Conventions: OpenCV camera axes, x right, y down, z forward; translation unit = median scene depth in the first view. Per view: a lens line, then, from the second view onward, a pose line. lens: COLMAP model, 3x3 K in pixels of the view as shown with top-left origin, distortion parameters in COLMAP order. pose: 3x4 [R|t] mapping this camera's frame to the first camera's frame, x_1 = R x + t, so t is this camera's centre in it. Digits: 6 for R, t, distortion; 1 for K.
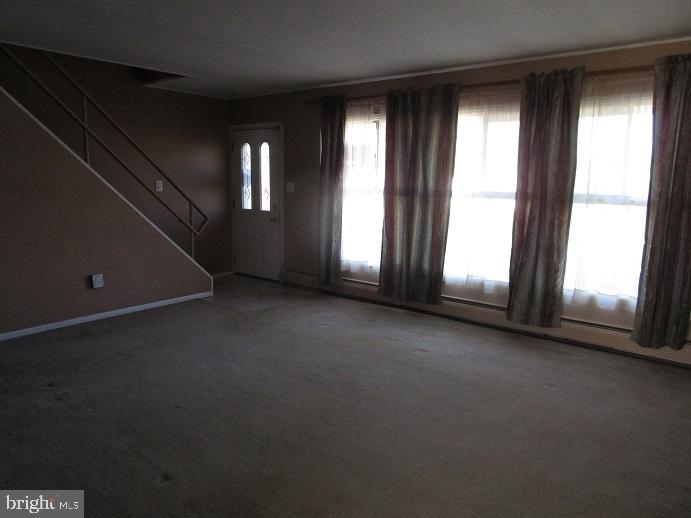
lens RADIAL K [[493.1, 0, 345.5], [0, 493.1, 259.0], [0, 0, 1]] dist [-0.018293, 0.003200]
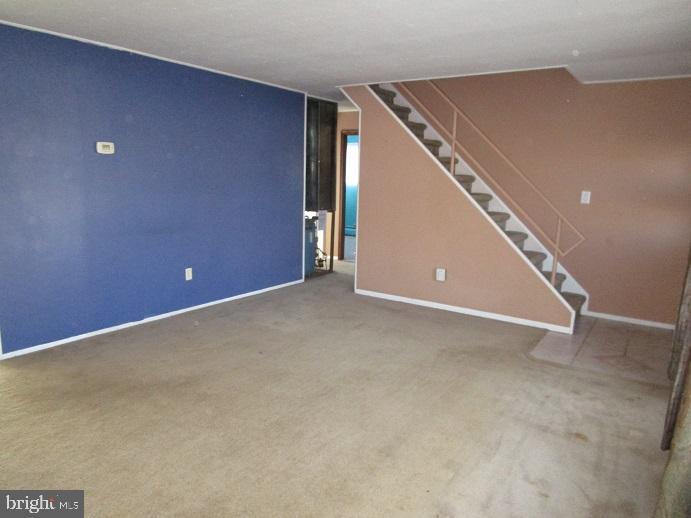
lens RADIAL K [[493.1, 0, 345.5], [0, 493.1, 259.0], [0, 0, 1]] dist [-0.018293, 0.003200]
pose [[0.068484, 0.155088, -0.985524, 0.592349], [-0.192776, 0.971283, 0.139451, -0.106665], [0.978850, 0.180435, 0.096414, 0.671281]]
